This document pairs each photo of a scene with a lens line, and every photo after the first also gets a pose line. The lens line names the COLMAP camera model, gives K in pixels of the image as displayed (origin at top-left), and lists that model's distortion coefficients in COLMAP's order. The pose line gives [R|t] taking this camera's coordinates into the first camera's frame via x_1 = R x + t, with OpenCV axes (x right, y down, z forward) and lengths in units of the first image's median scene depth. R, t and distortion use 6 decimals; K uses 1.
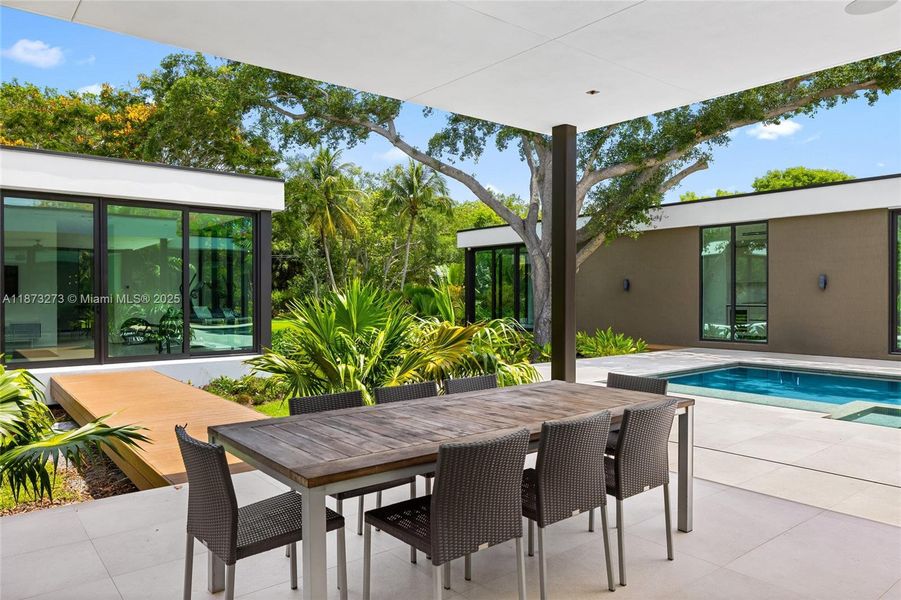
lens RADIAL K [[602.9, 0, 455.3], [0, 602.9, 306.4], [0, 0, 1]] dist [-0.012437, 0.004987]
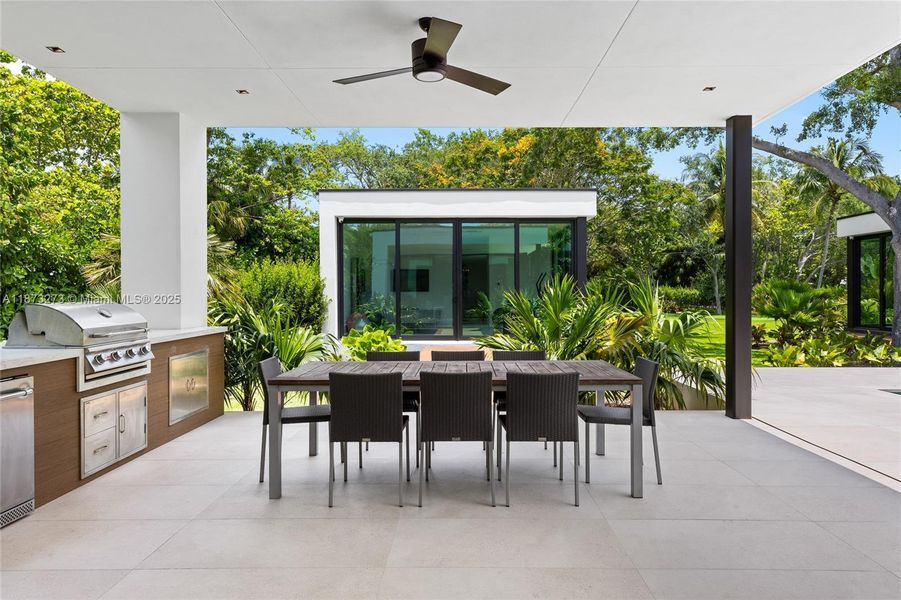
lens RADIAL K [[577.0, 0, 456.6], [0, 577.0, 299.3], [0, 0, 1]] dist [-0.004624, -0.001561]
pose [[0.775484, 0.009169, -0.631301, 0.100499], [-0.013039, 0.999914, -0.001495, 0.001616], [0.631233, 0.009391, 0.775537, -0.005050]]
